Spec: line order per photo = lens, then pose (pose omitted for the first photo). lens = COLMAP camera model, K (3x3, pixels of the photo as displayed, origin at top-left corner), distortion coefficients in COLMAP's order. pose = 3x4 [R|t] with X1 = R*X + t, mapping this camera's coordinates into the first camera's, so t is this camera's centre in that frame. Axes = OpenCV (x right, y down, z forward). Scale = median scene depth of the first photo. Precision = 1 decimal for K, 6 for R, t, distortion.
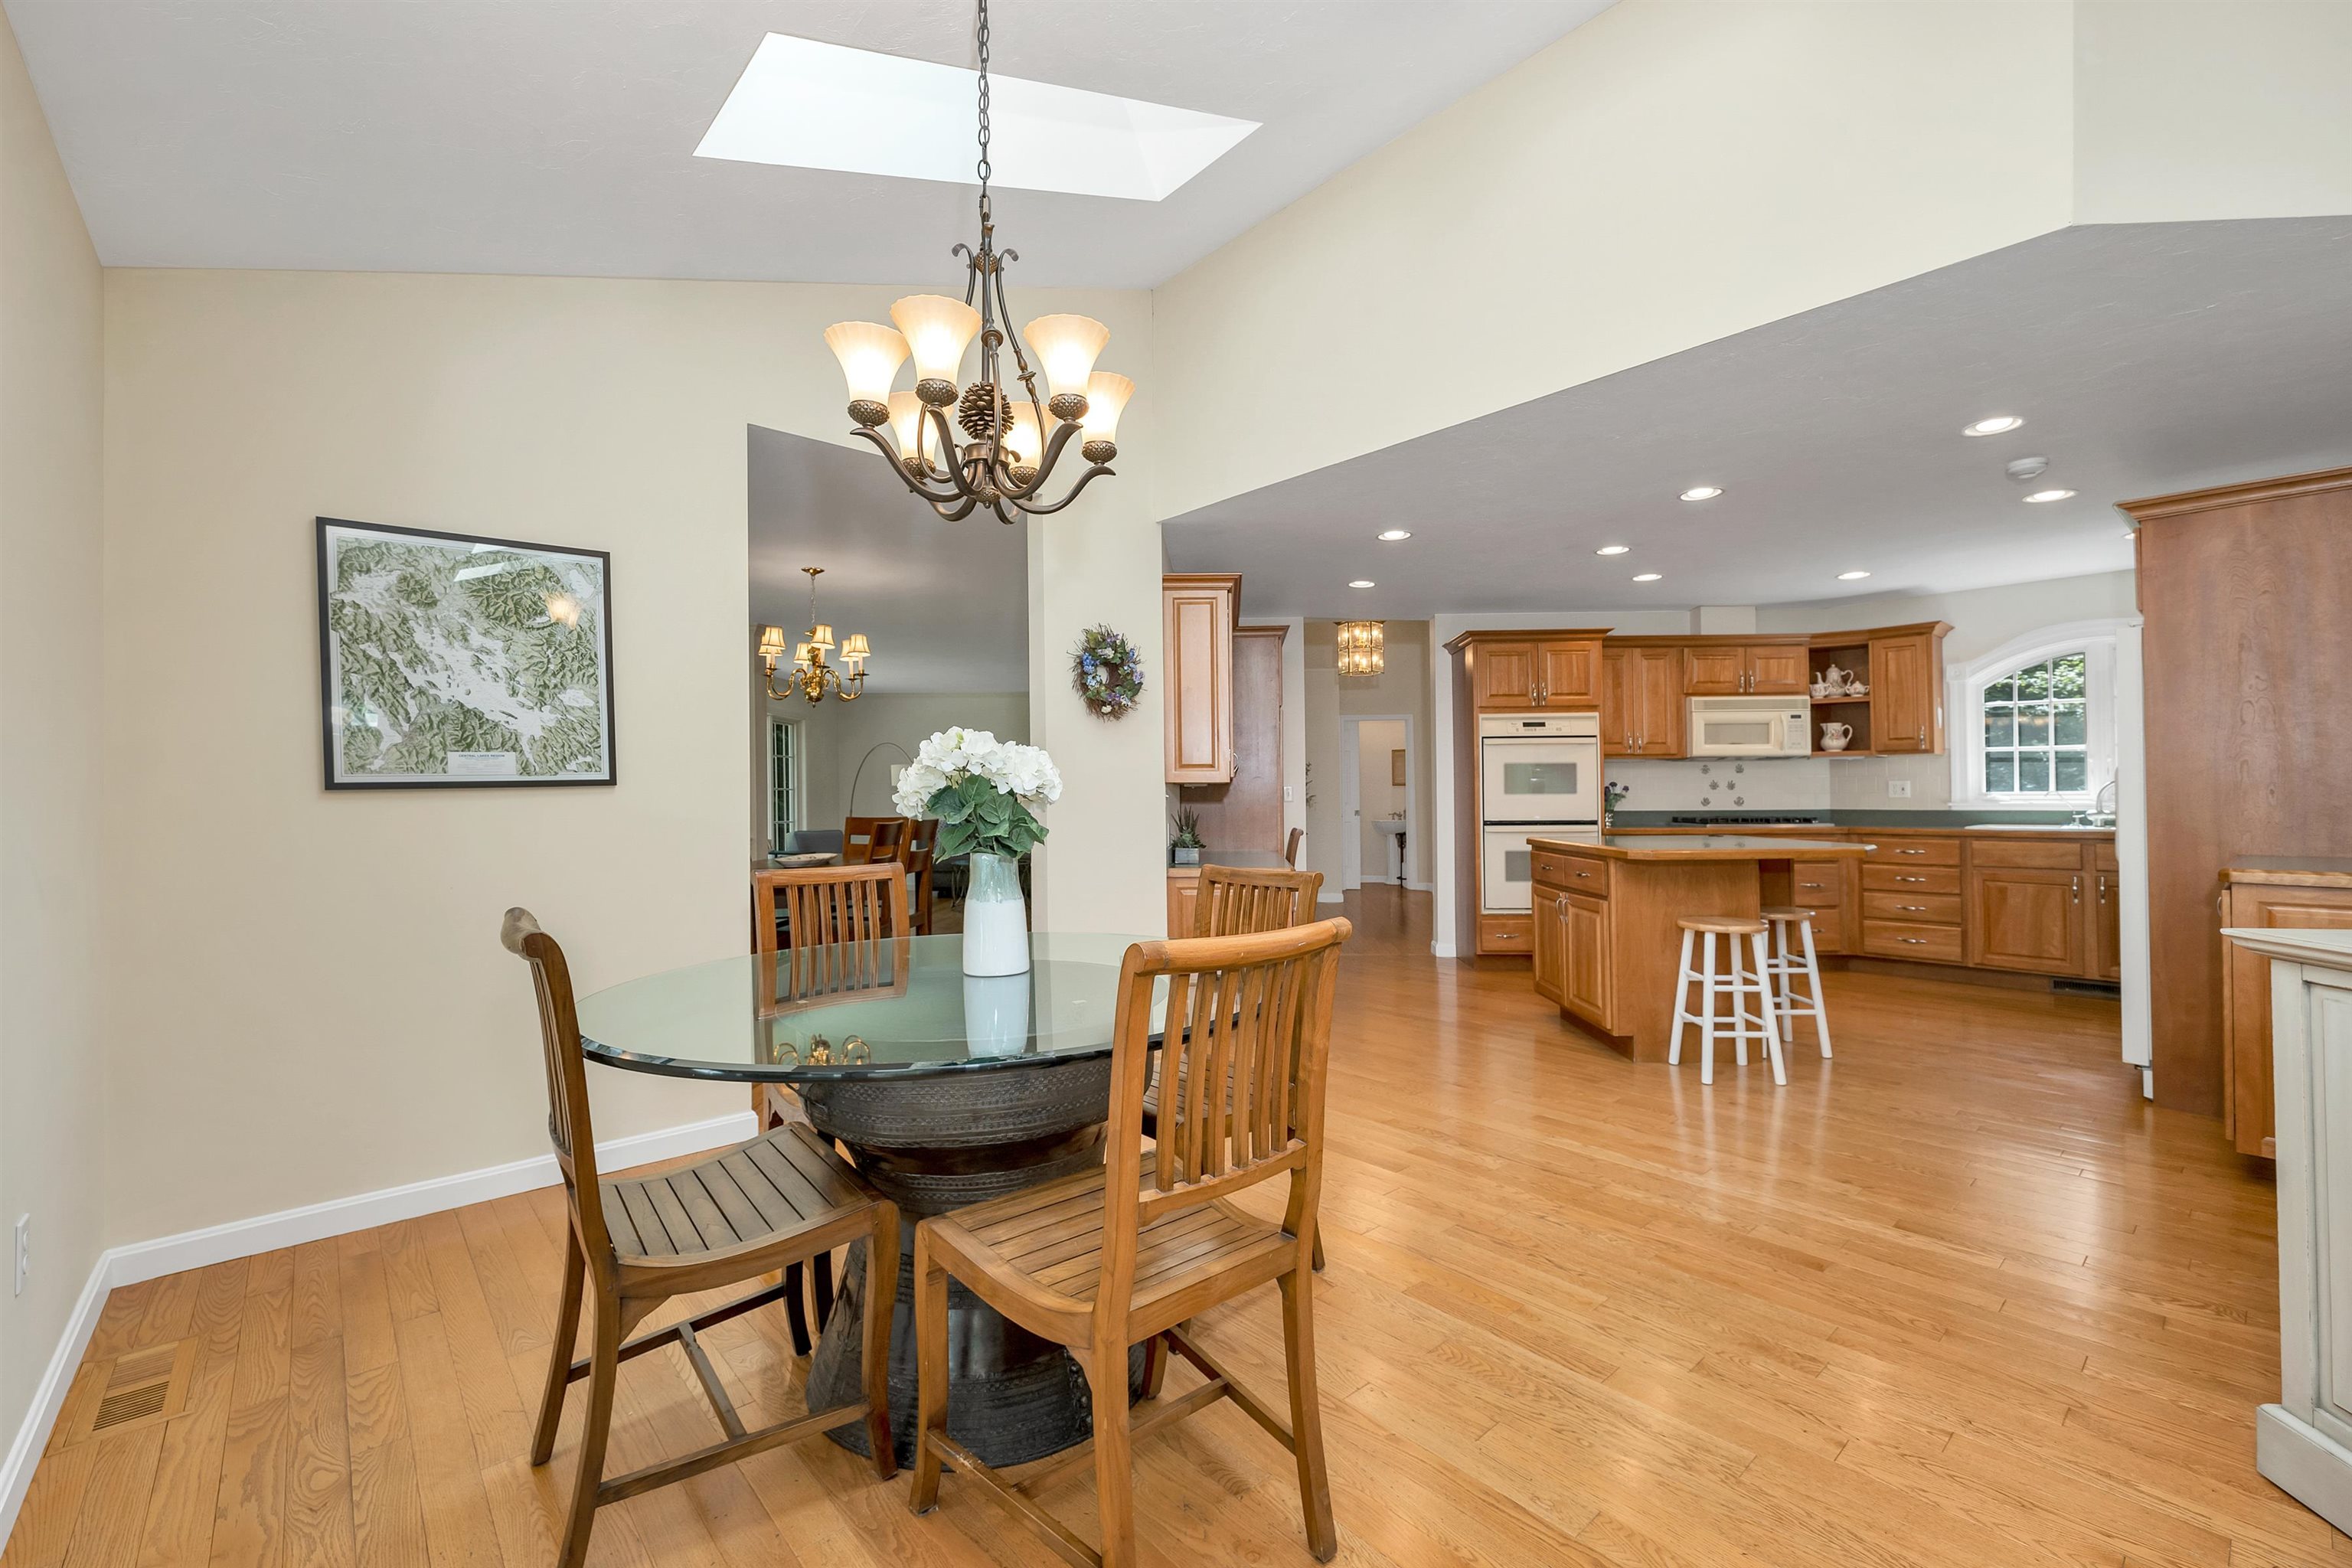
lens RADIAL K [[984.8, 0, 1170.9], [0, 984.8, 774.8], [0, 0, 1]] dist [0.013828, 0.000044]
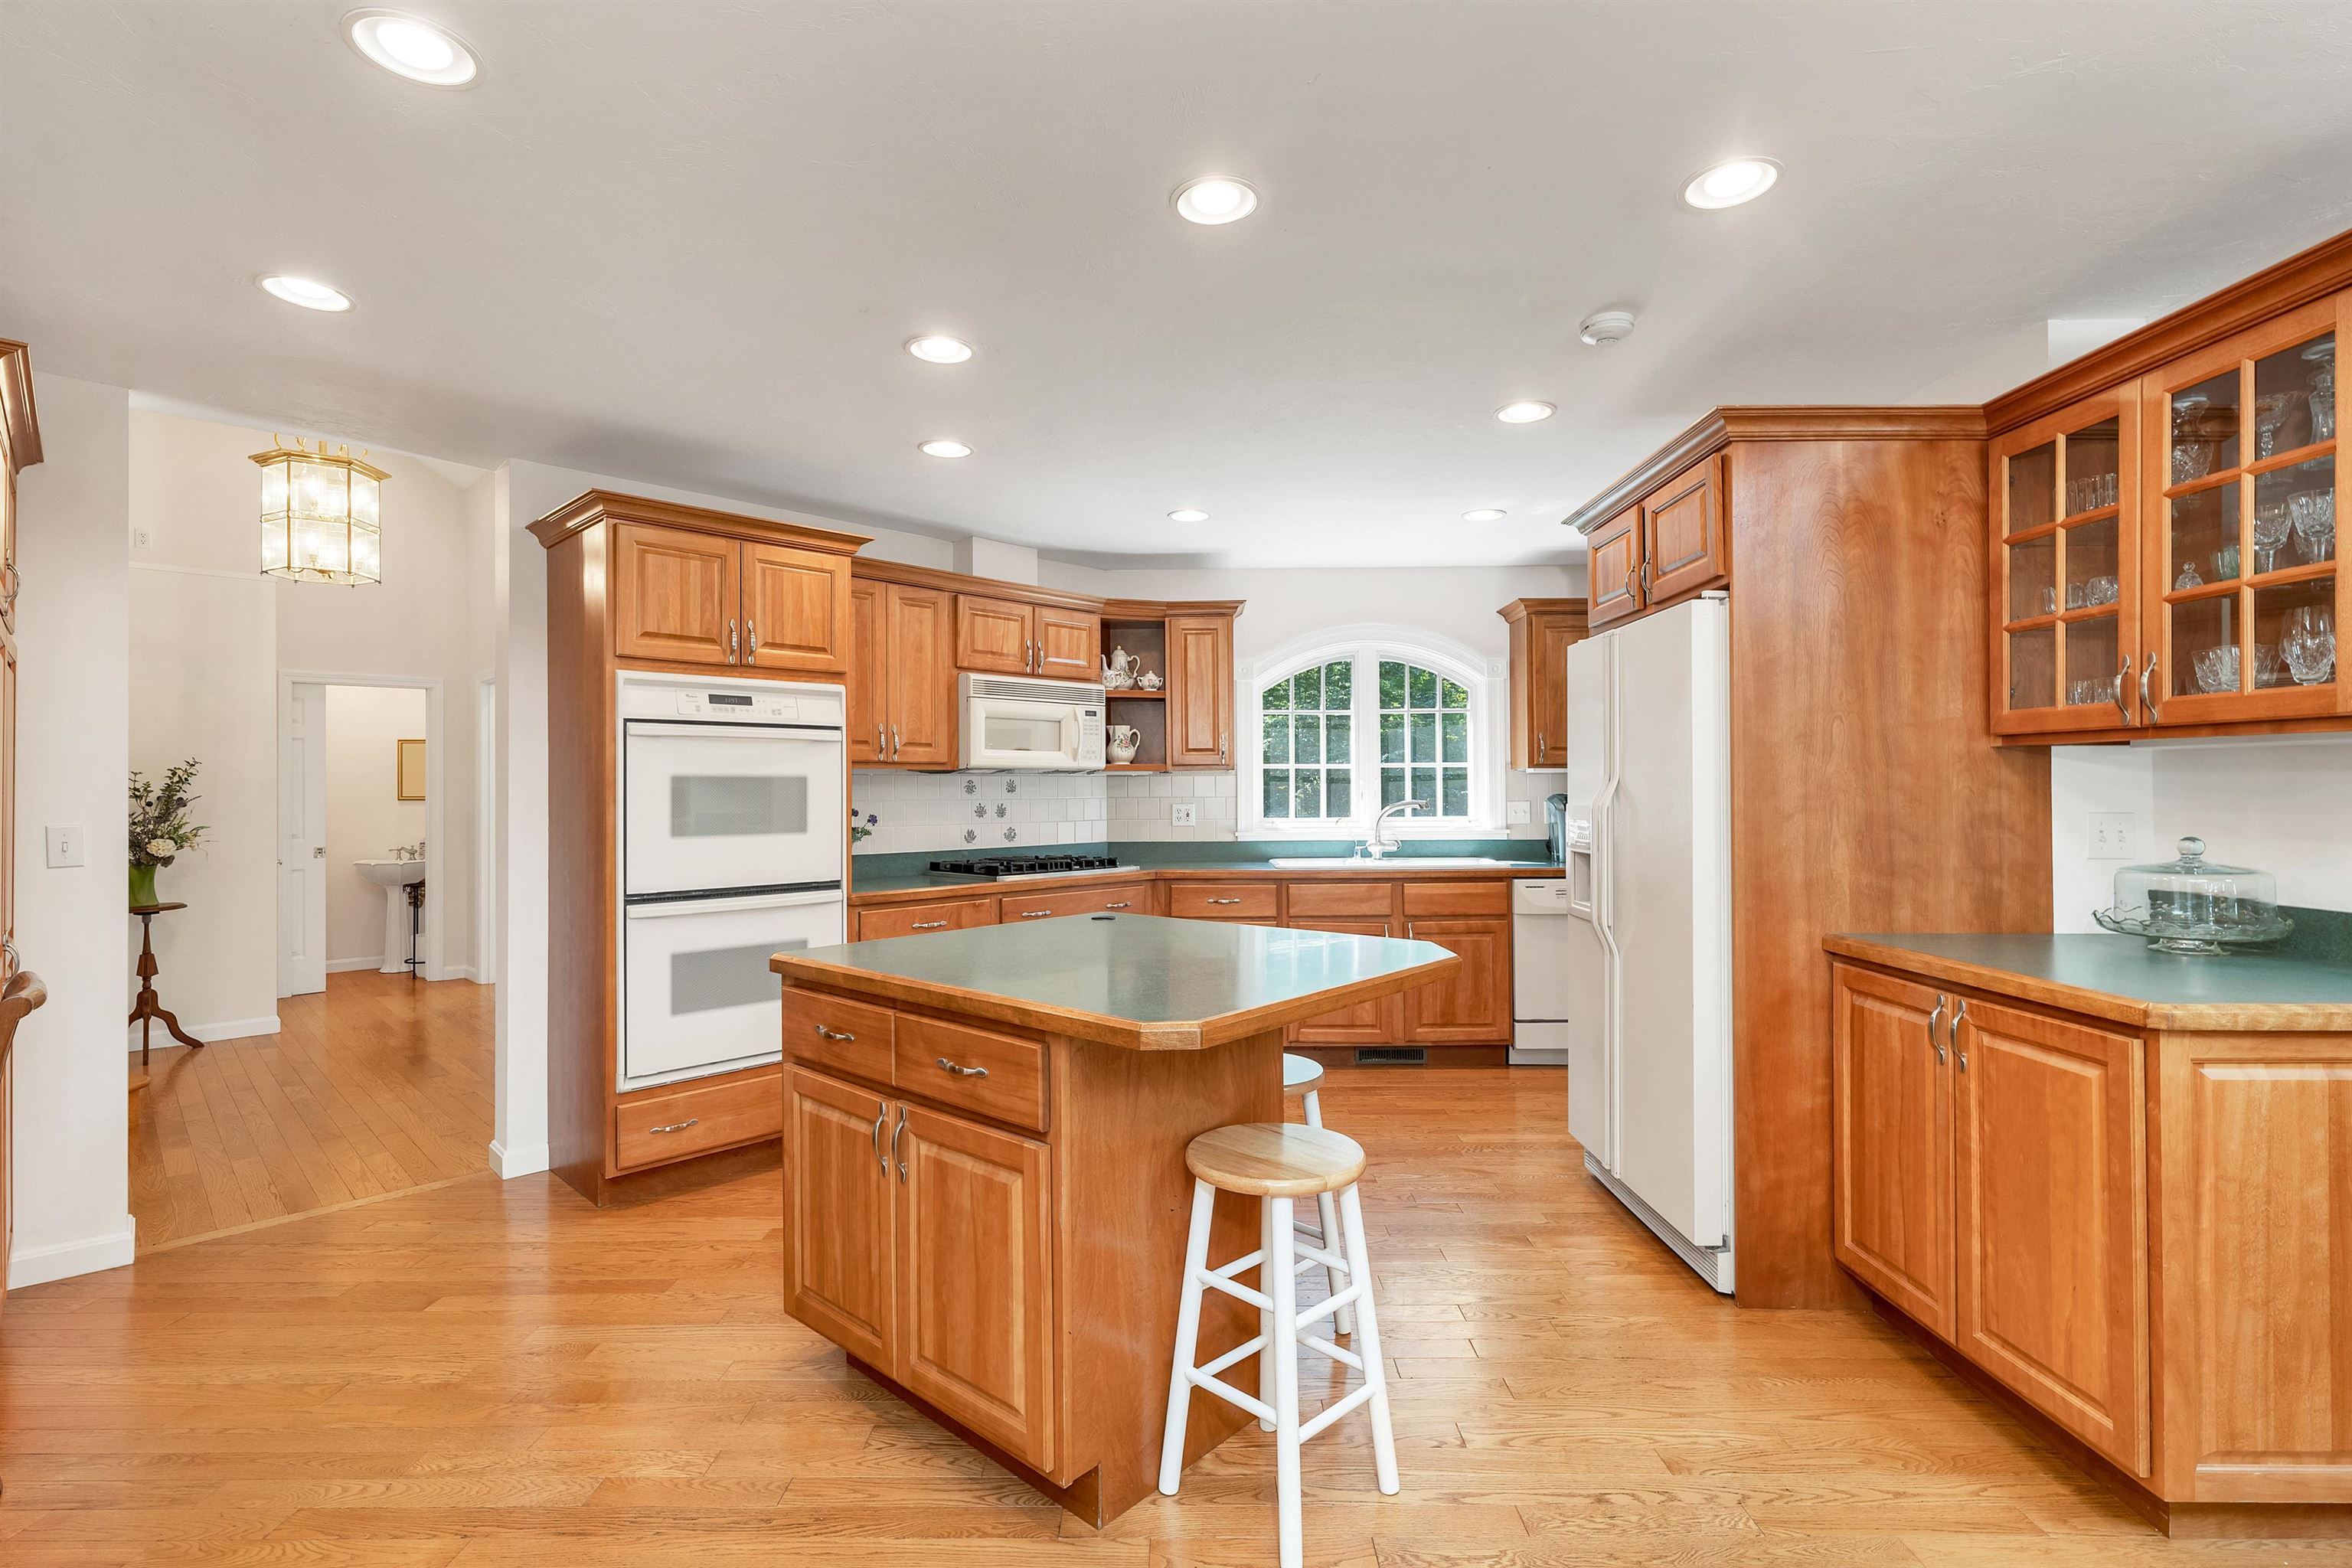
lens RADIAL K [[1076.8, 0, 1182.1], [0, 1076.8, 778.3], [0, 0, 1]] dist [-0.009388, 0.000410]
pose [[0.657768, 0.010794, 0.753143, 0.101899], [-0.013361, 0.999907, -0.002661, -0.011870], [-0.753102, -0.008312, 0.657851, 0.452263]]
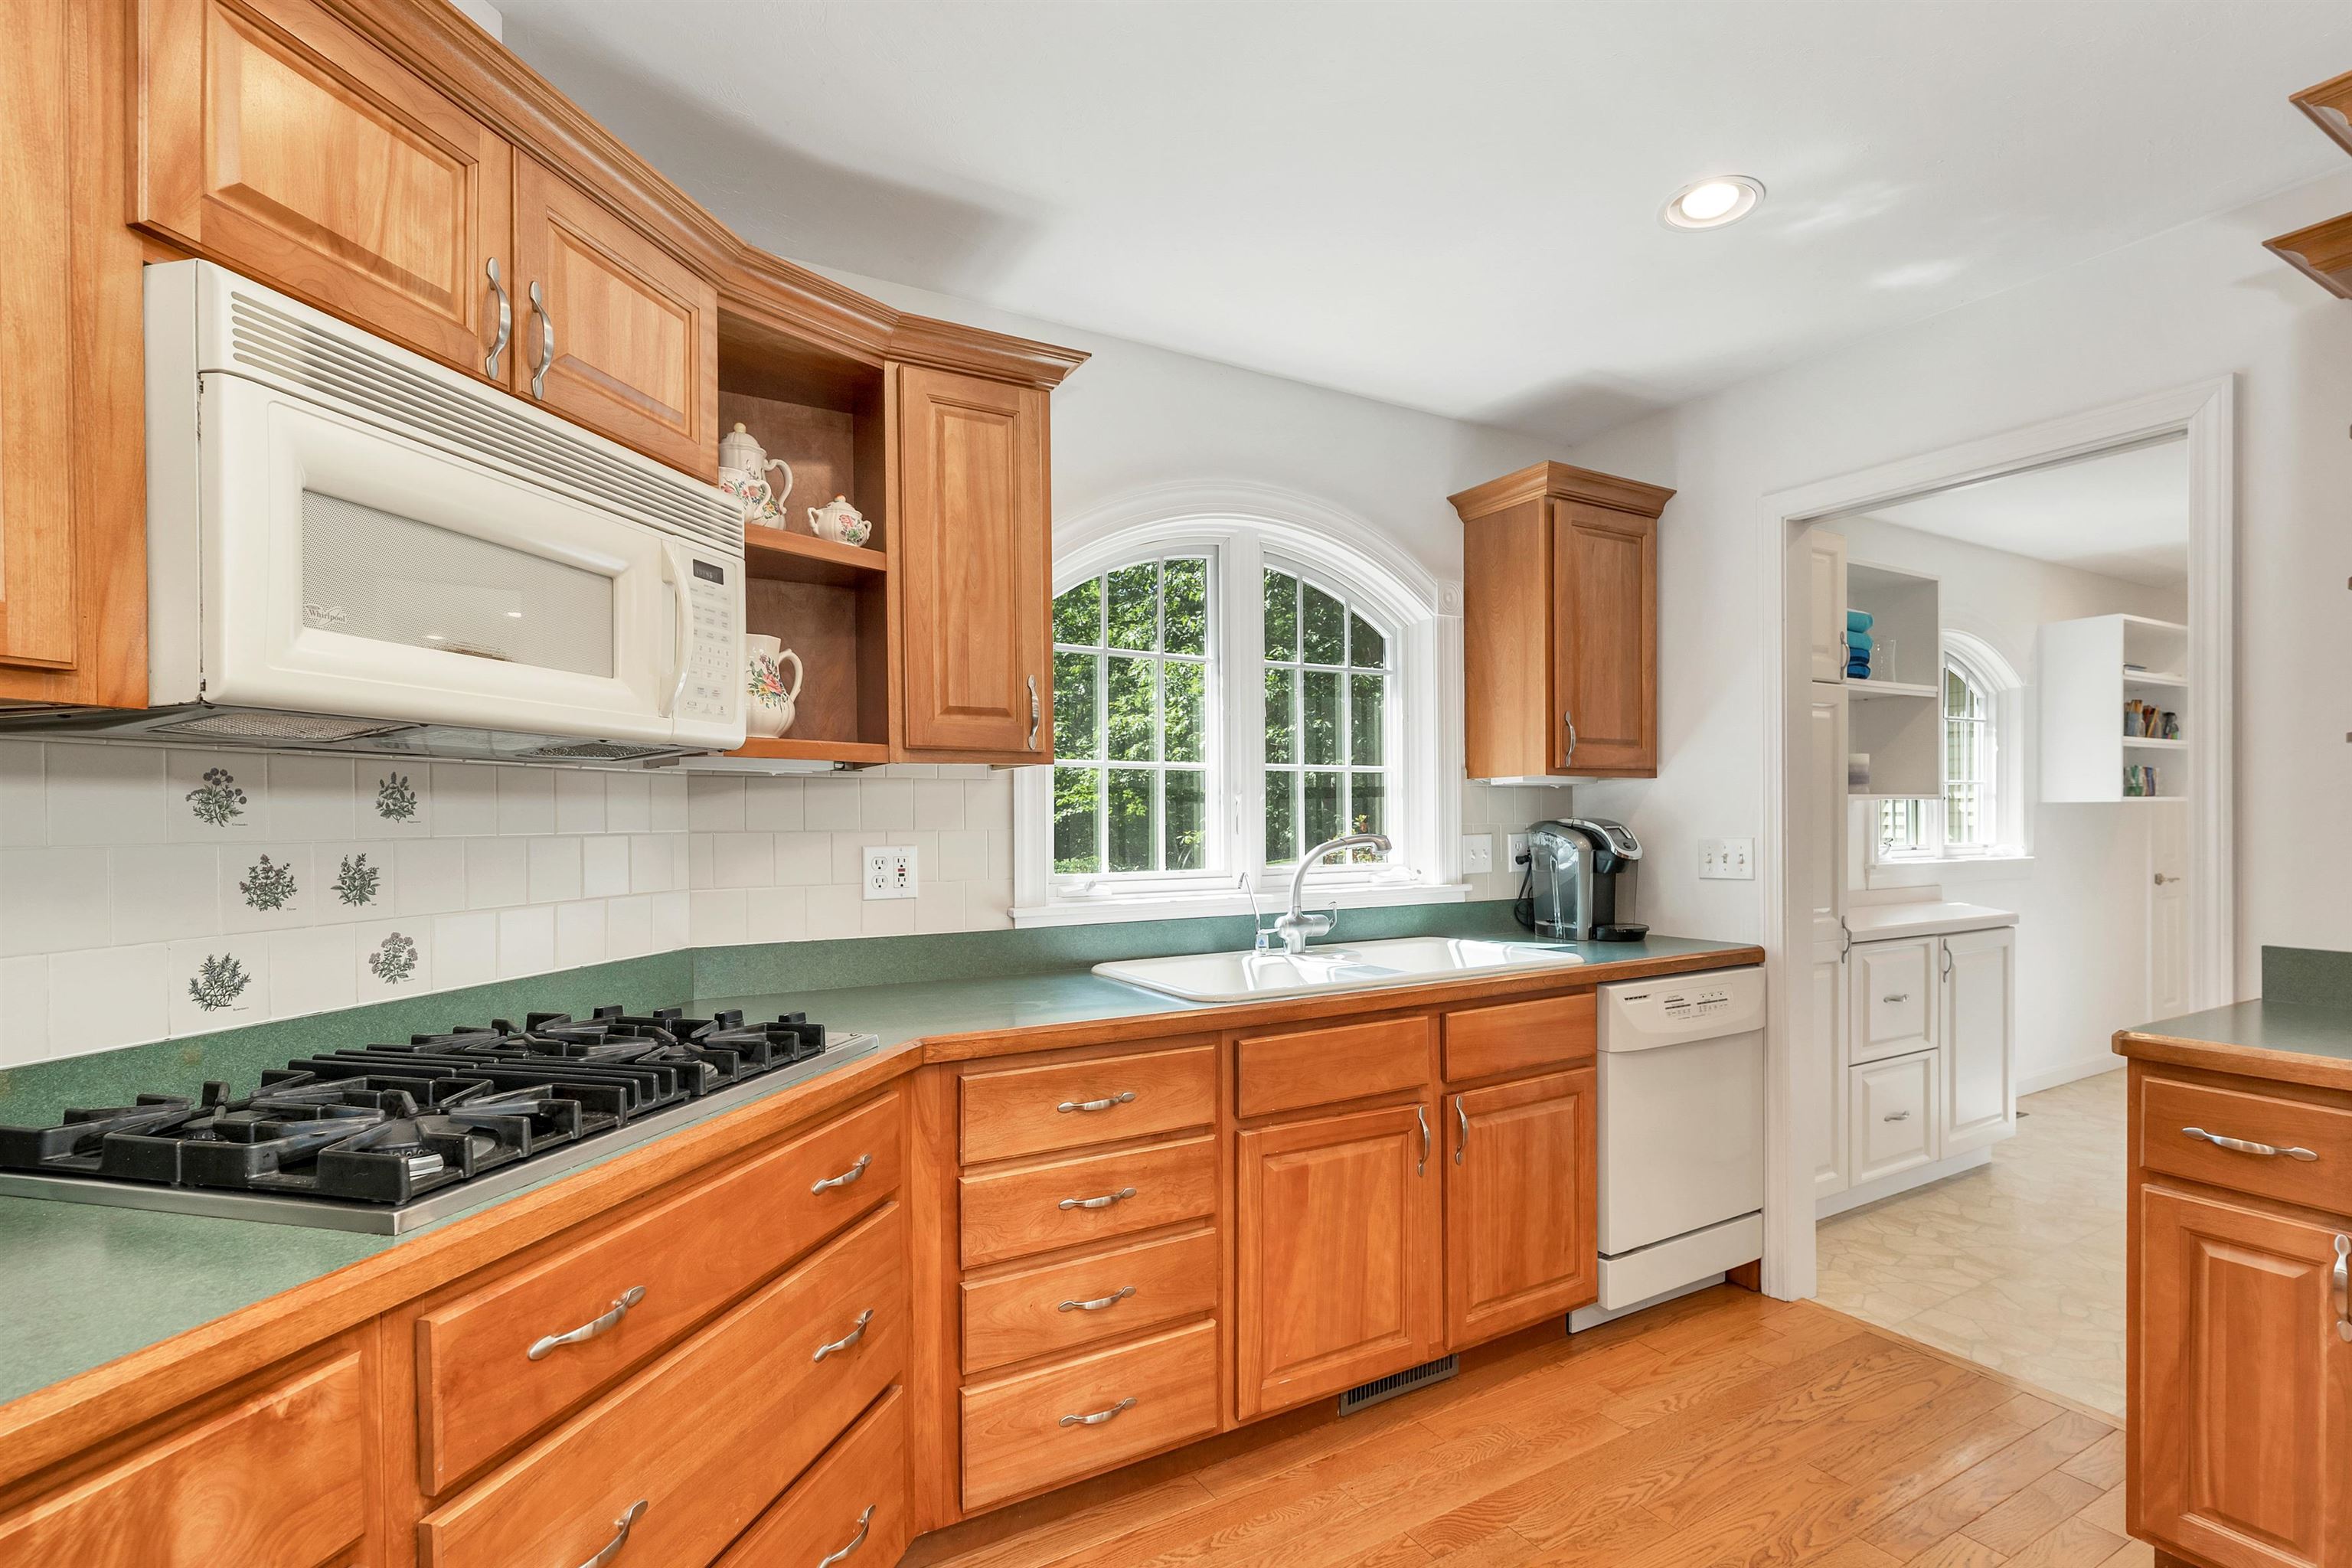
lens RADIAL K [[1076.8, 0, 1190.6], [0, 1076.8, 829.6], [0, 0, 1]] dist [-0.009388, 0.000410]
pose [[0.168795, -0.006200, 0.985632, 0.409752], [-0.018640, 0.999781, 0.009481, -0.004403], [-0.985475, -0.019972, 0.168642, 0.851847]]
